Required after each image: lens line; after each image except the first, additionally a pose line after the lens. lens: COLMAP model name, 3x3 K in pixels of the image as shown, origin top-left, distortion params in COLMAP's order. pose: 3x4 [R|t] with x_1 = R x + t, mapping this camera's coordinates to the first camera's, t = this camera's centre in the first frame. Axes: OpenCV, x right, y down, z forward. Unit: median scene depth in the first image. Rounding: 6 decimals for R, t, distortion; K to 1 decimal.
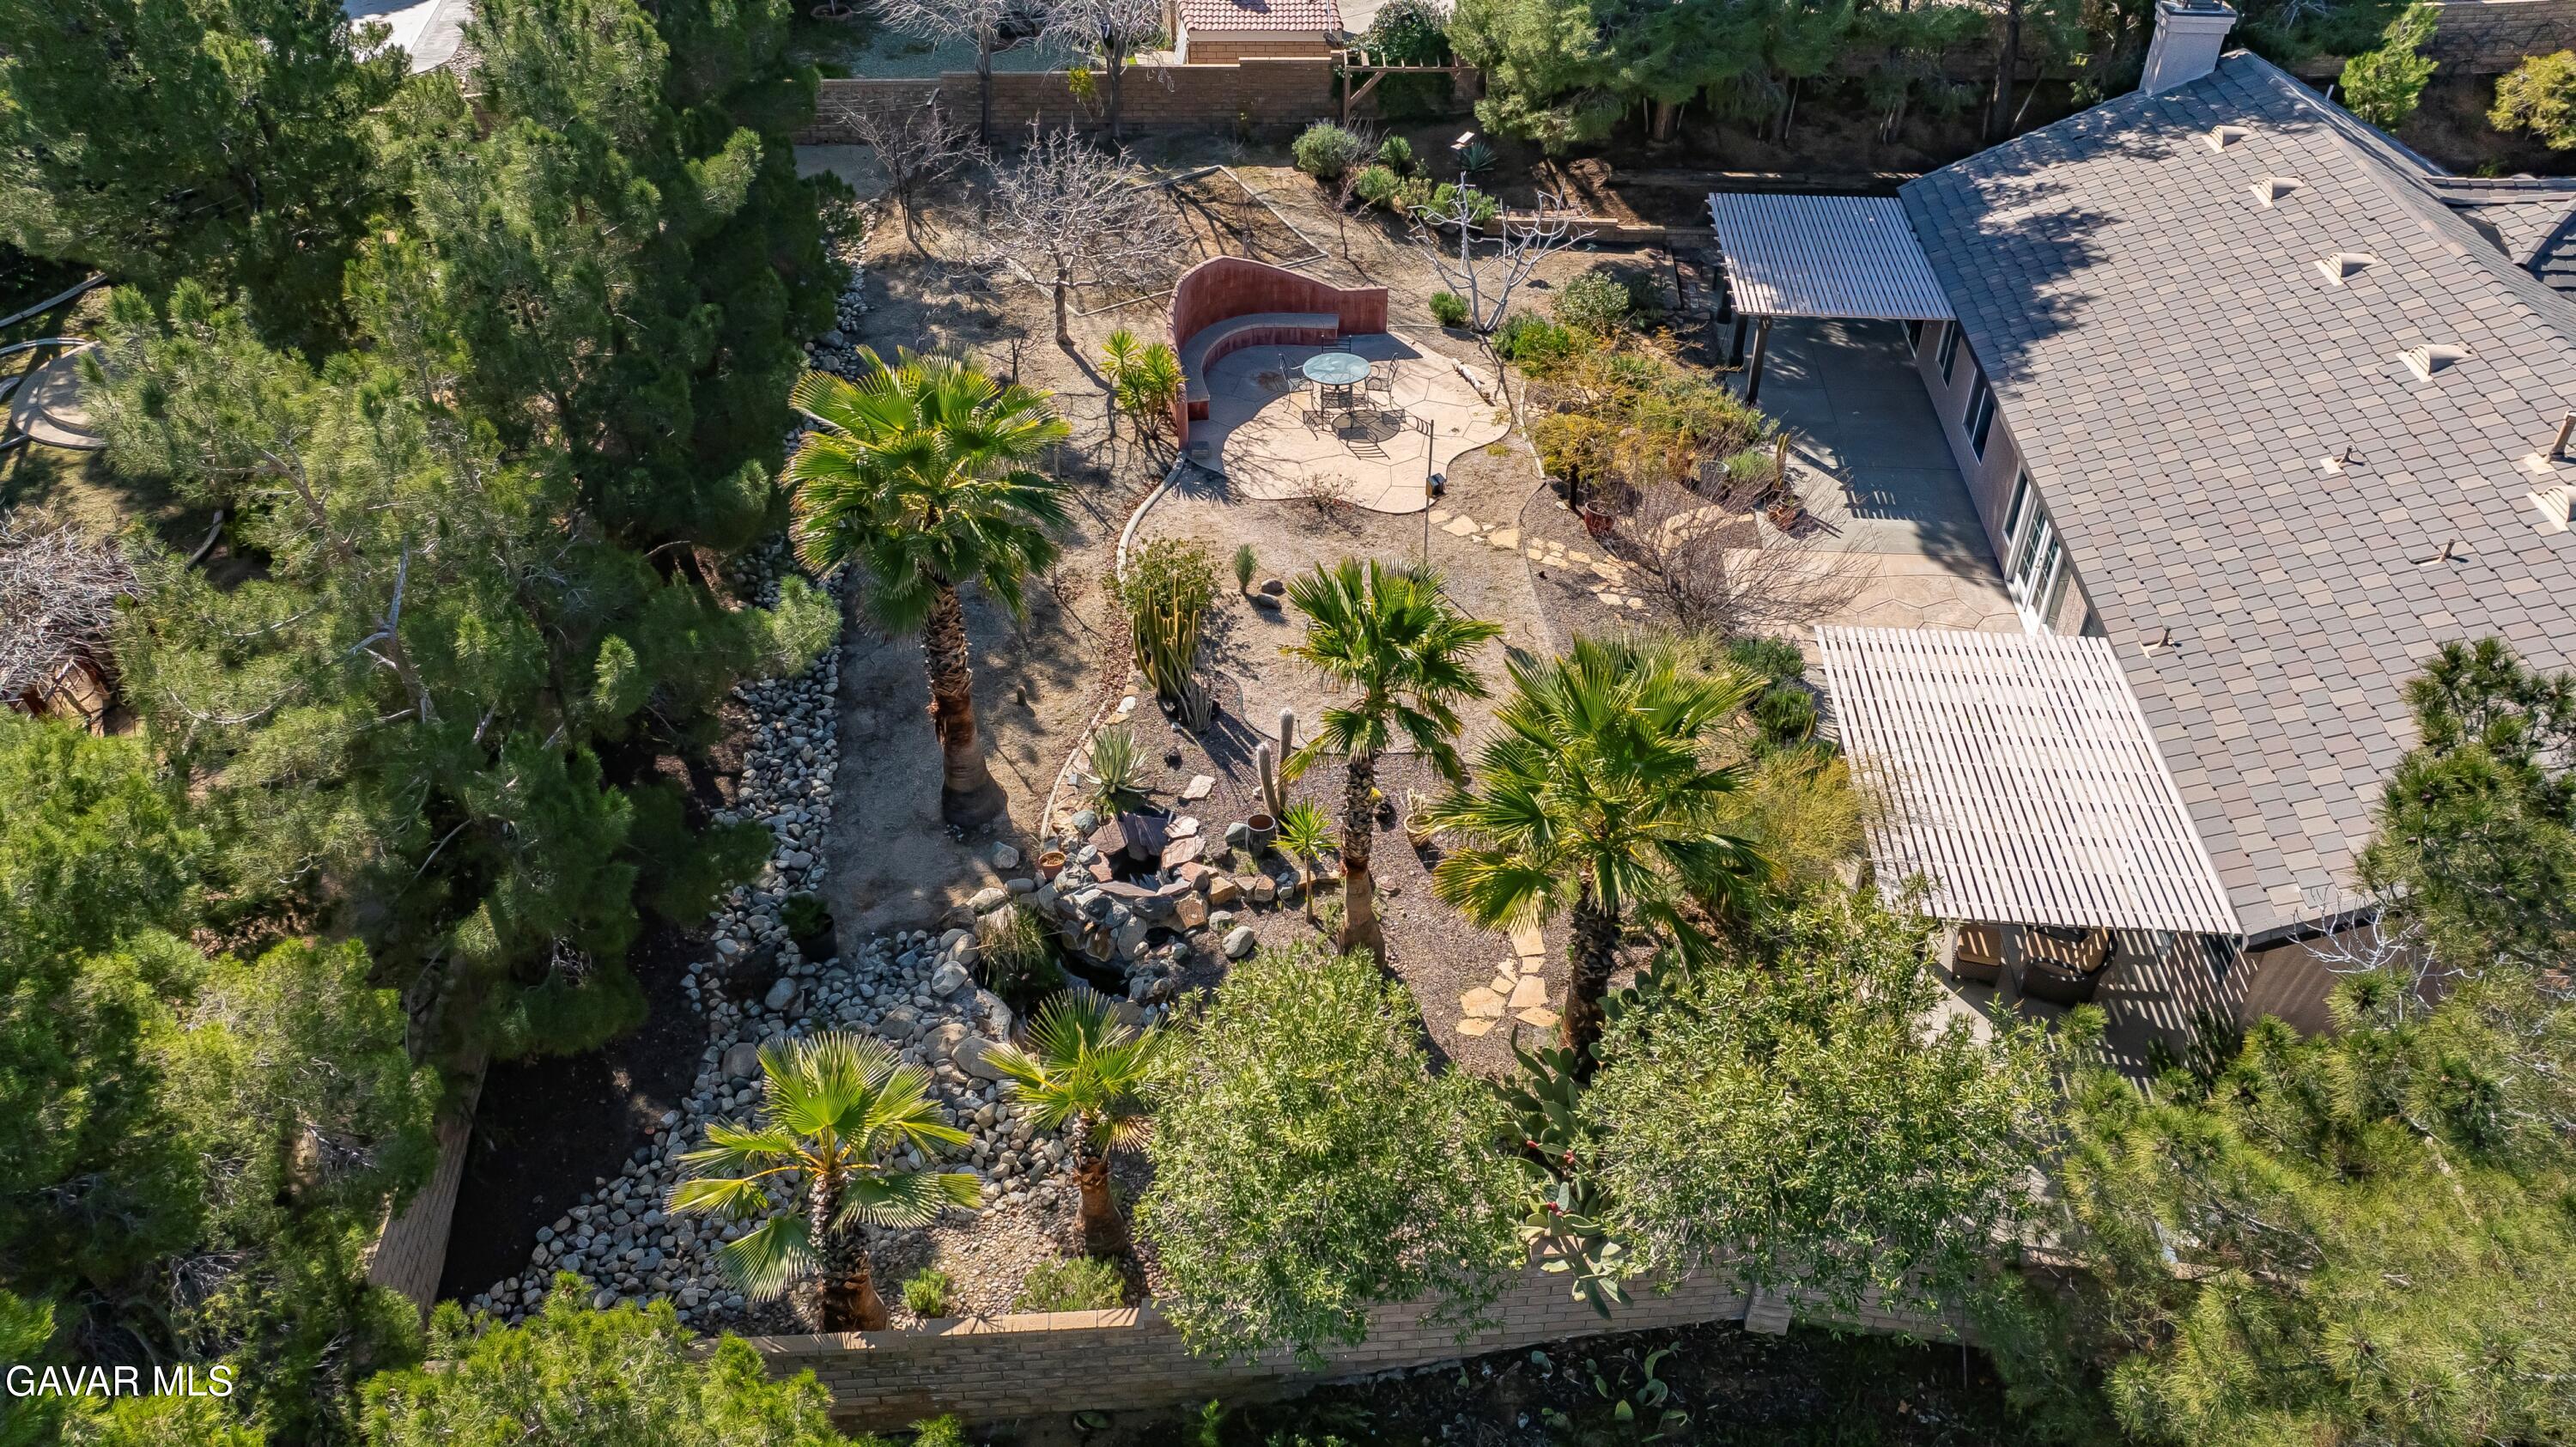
lens RADIAL K [[1840.5, 0, 1288.0], [0, 1840.5, 723.5], [0, 0, 1]] dist [-0.001965, 0.004656]
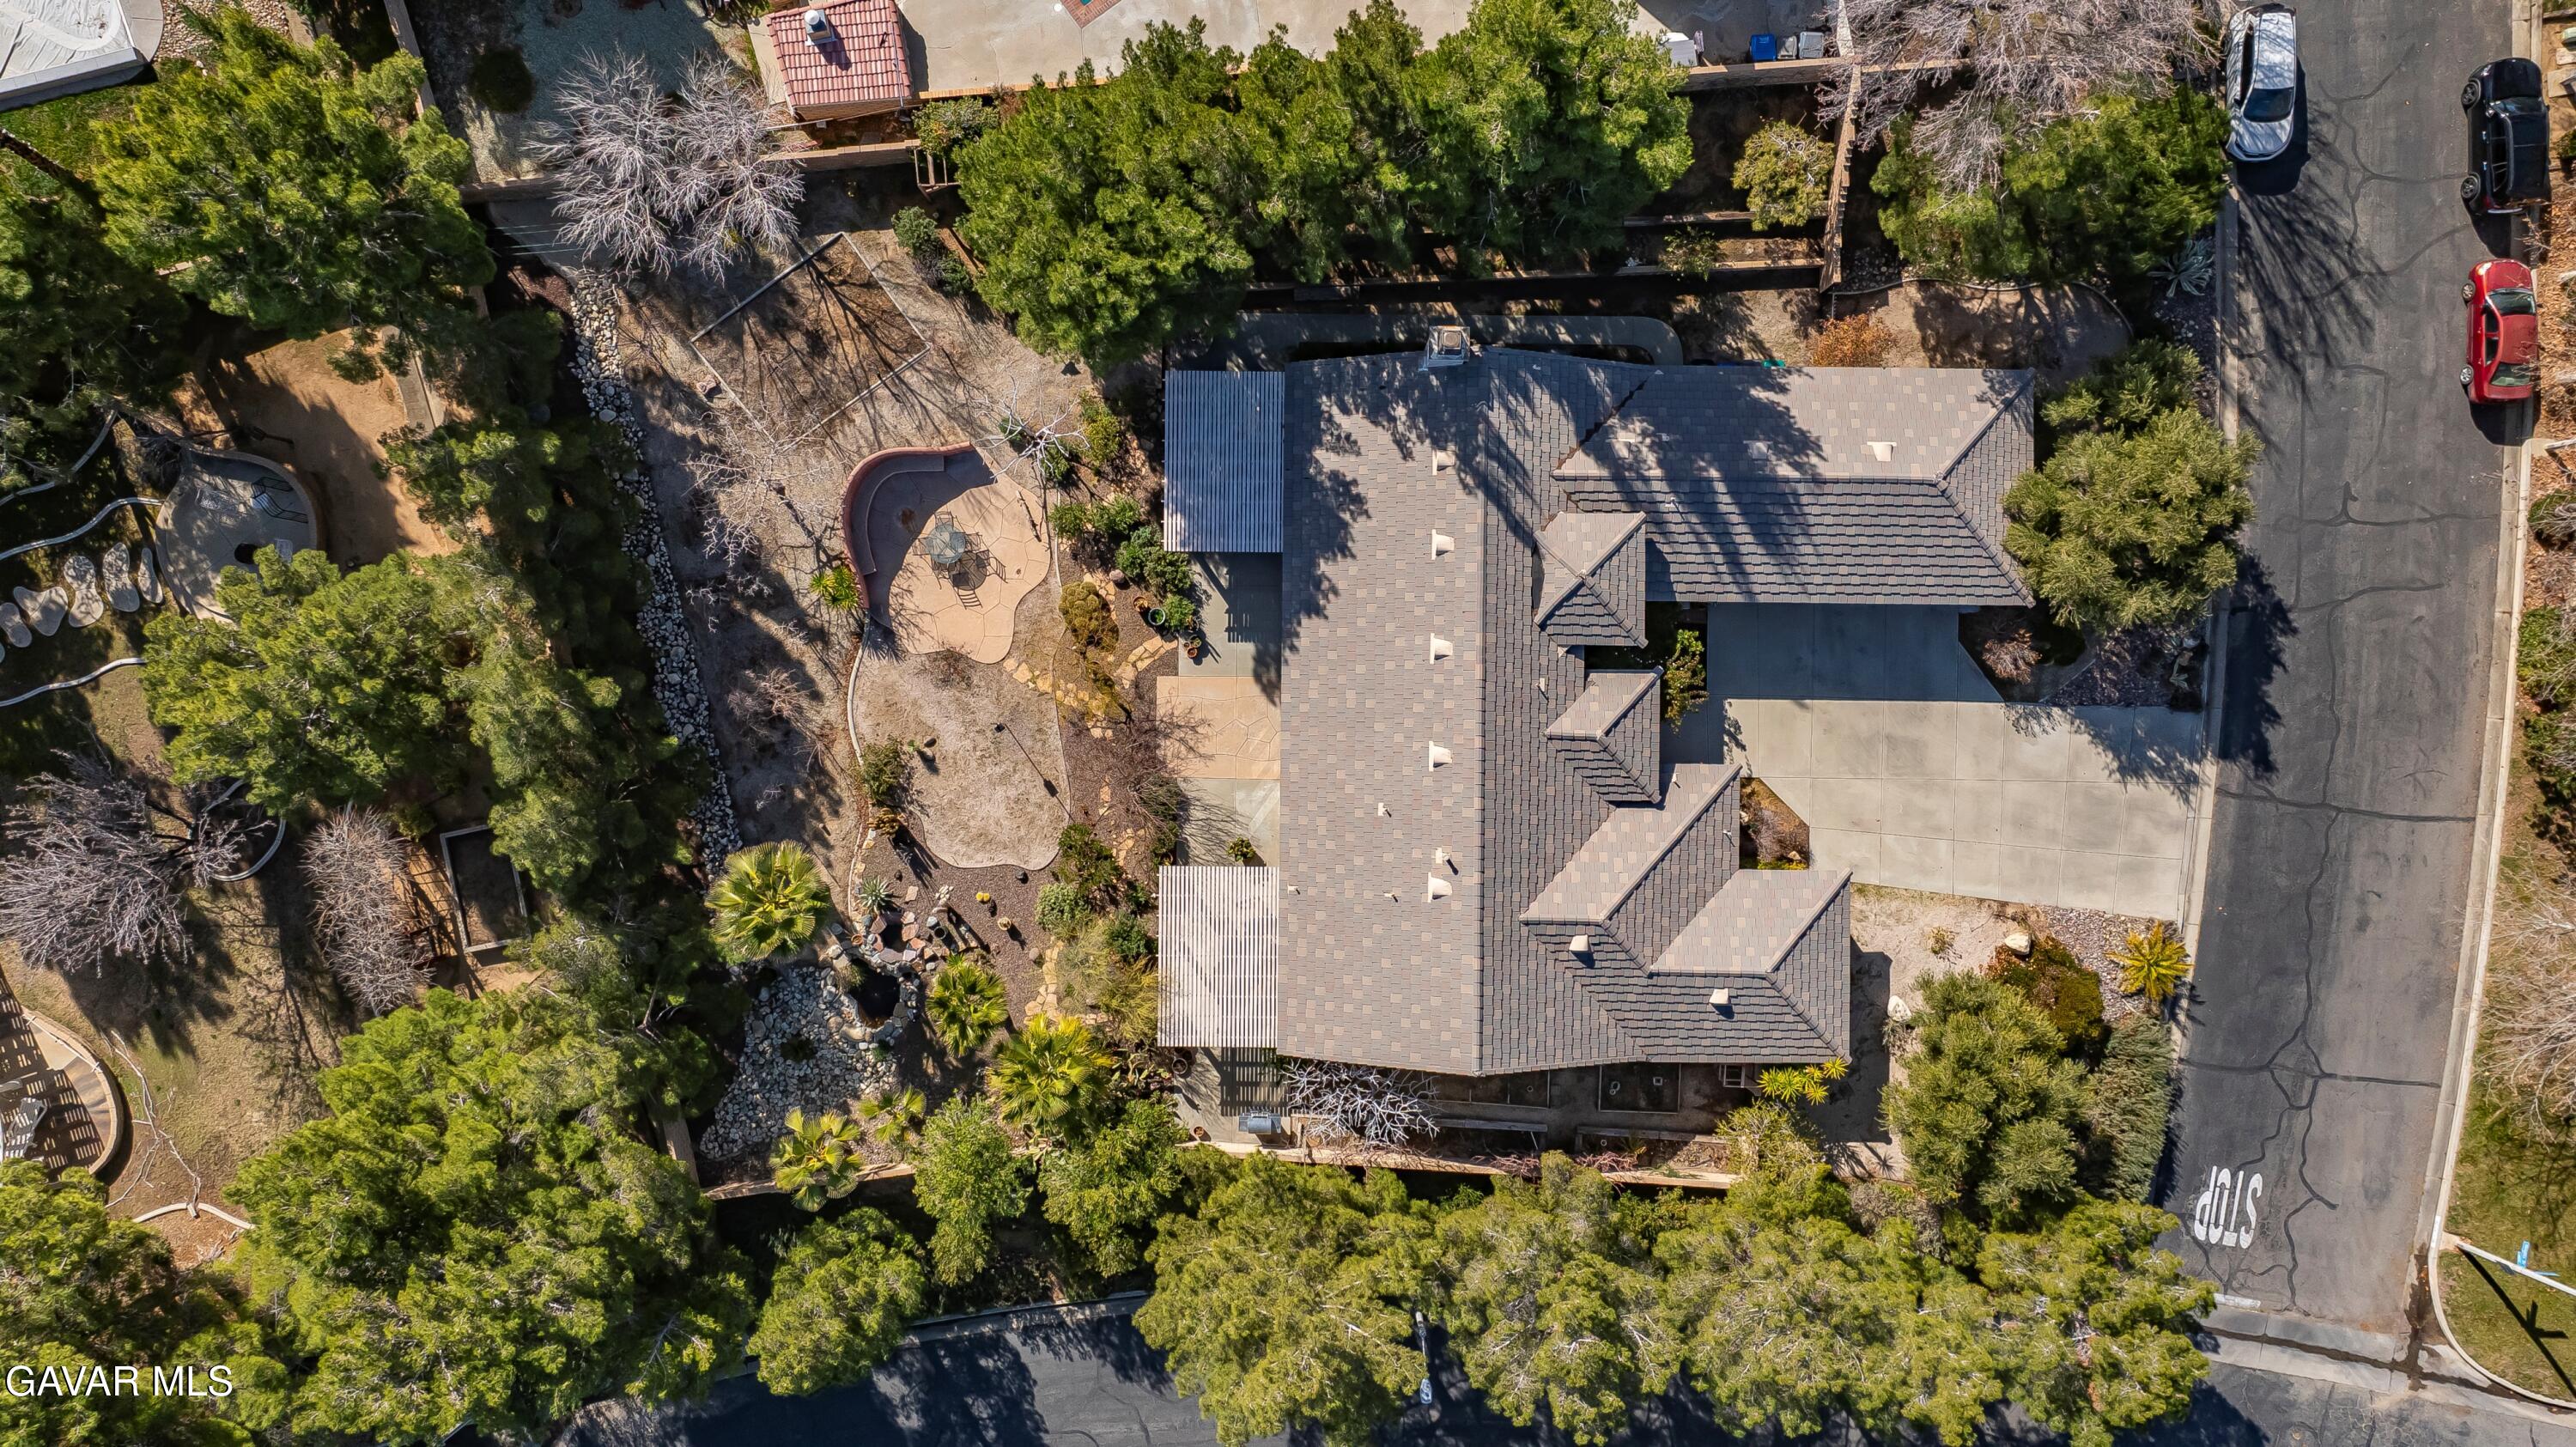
lens RADIAL K [[1840.5, 0, 1288.0], [0, 1840.5, 723.5], [0, 0, 1]] dist [-0.001965, 0.004656]
pose [[0.996634, -0.081404, 0.009648, 0.344247], [0.040990, 0.596820, 0.801327, -1.588292], [-0.070989, -0.798235, 0.598148, -0.207590]]
